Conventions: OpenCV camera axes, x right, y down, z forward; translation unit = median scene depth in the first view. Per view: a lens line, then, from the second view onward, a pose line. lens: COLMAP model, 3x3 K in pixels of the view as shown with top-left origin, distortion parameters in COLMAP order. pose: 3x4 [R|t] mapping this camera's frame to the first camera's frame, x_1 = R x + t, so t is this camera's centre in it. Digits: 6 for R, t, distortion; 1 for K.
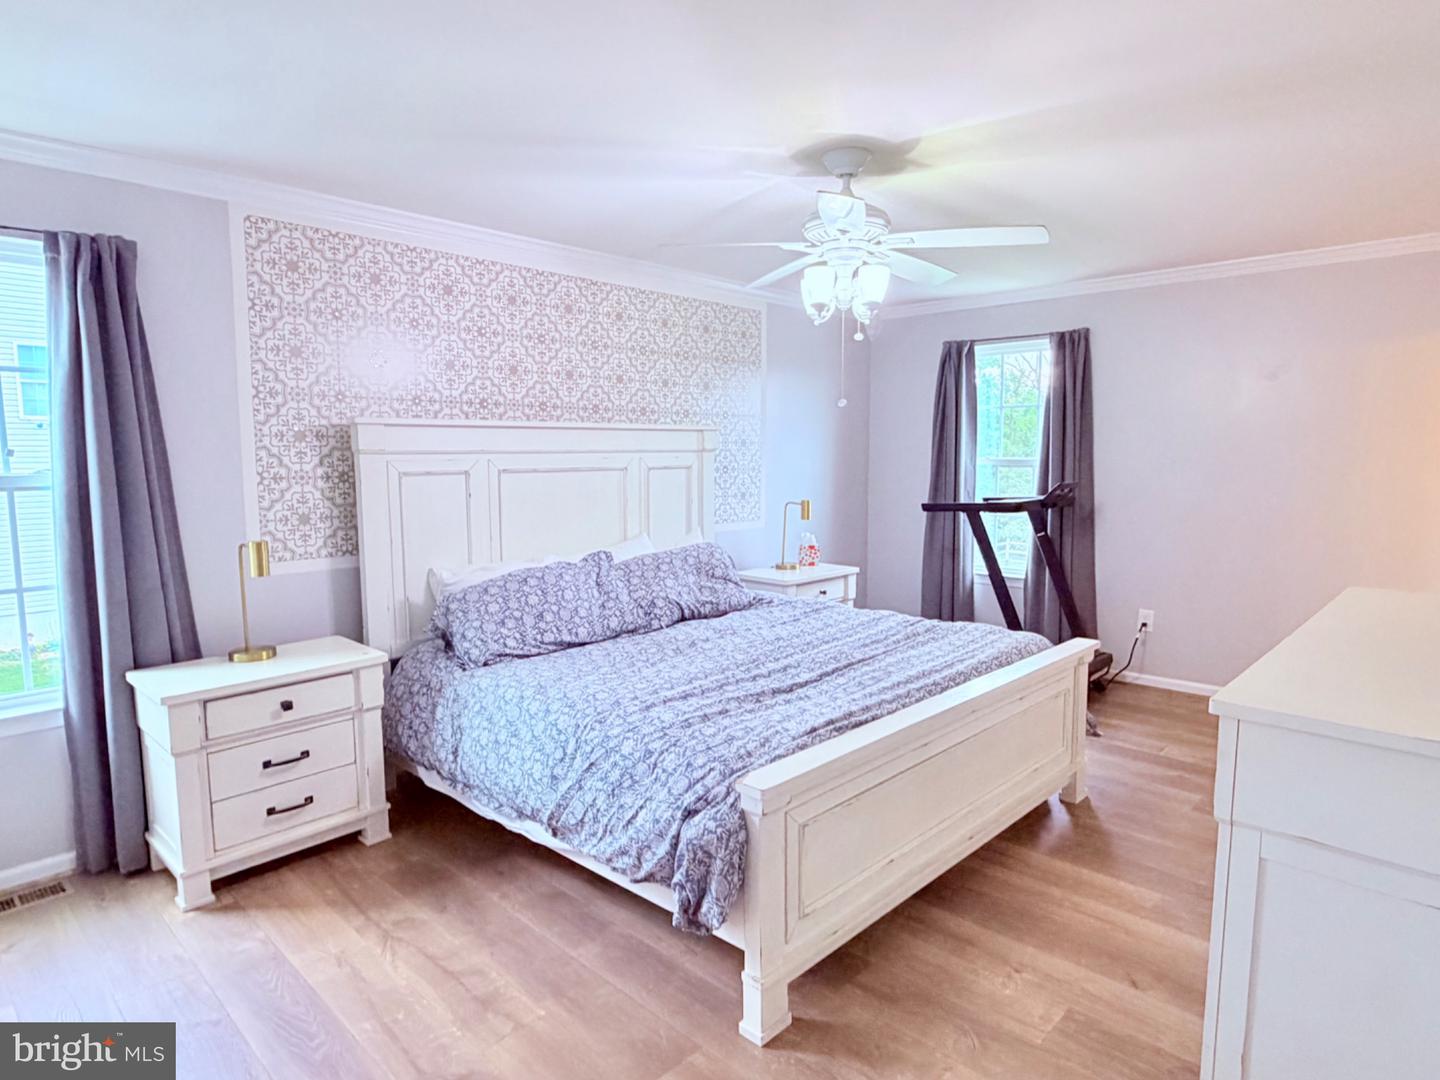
lens RADIAL K [[837.3, 0, 720.0], [0, 837.3, 540.0], [0, 0, 1]] dist [-0.016326, 0.001262]
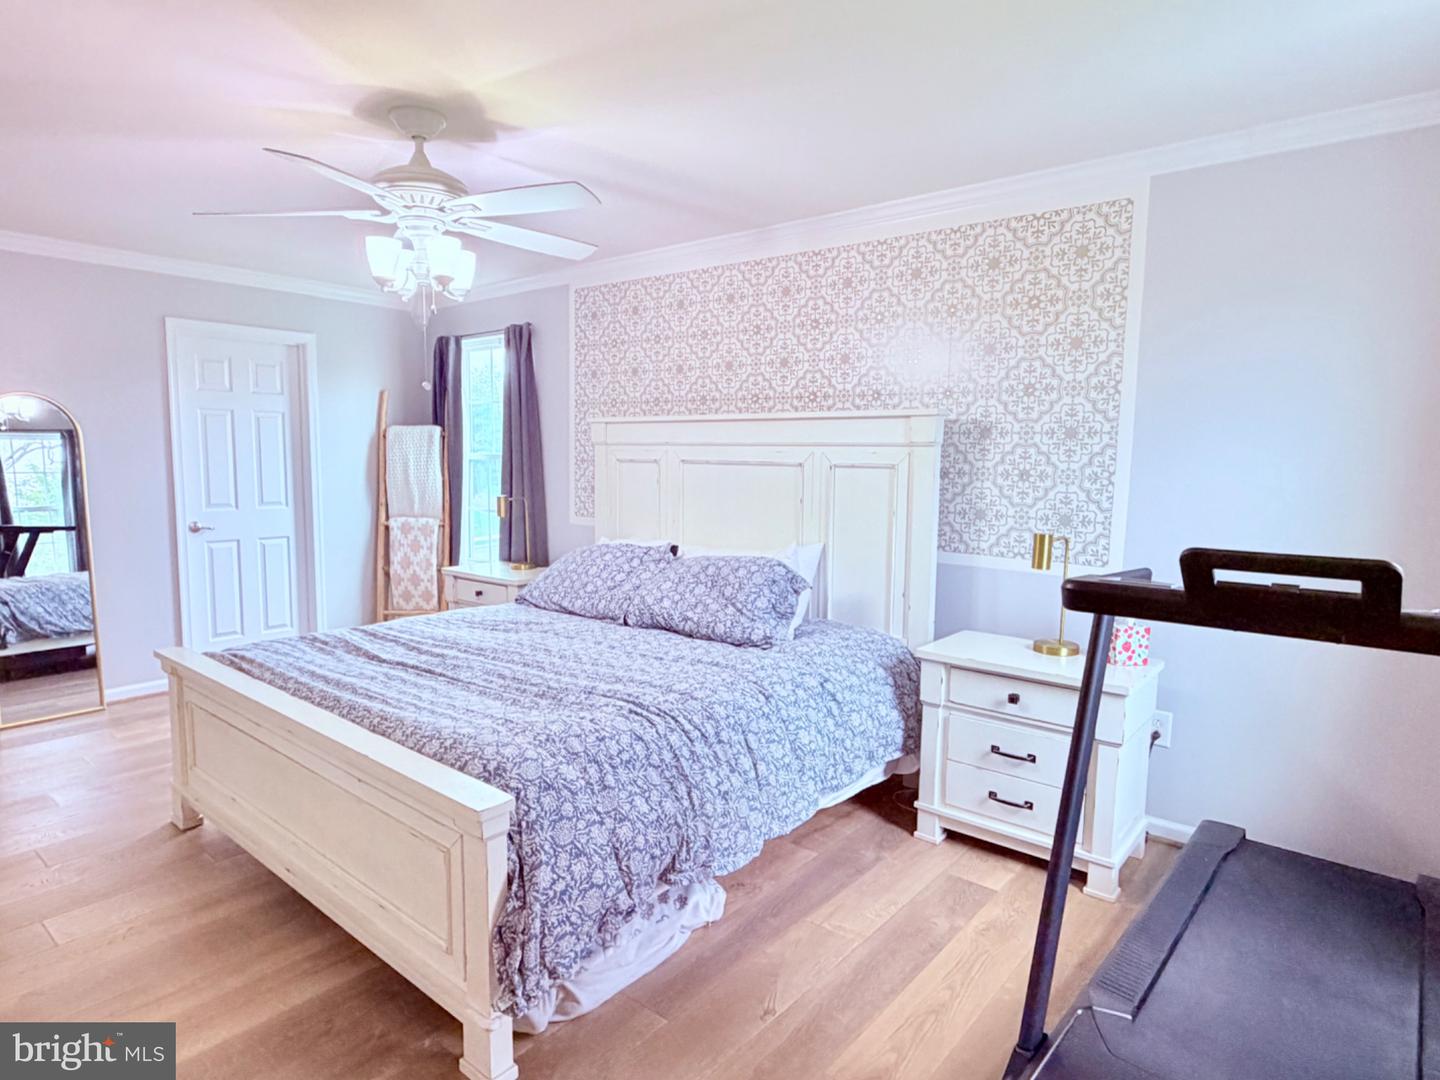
lens RADIAL K [[876.9, 0, 715.3], [0, 876.9, 529.2], [0, 0, 1]] dist [0.062691, 0.000062]
pose [[0.018963, 0.094506, -0.995344, 0.816217], [-0.116204, 0.988984, 0.091688, -0.096222], [0.993044, 0.113924, 0.029736, 0.928015]]
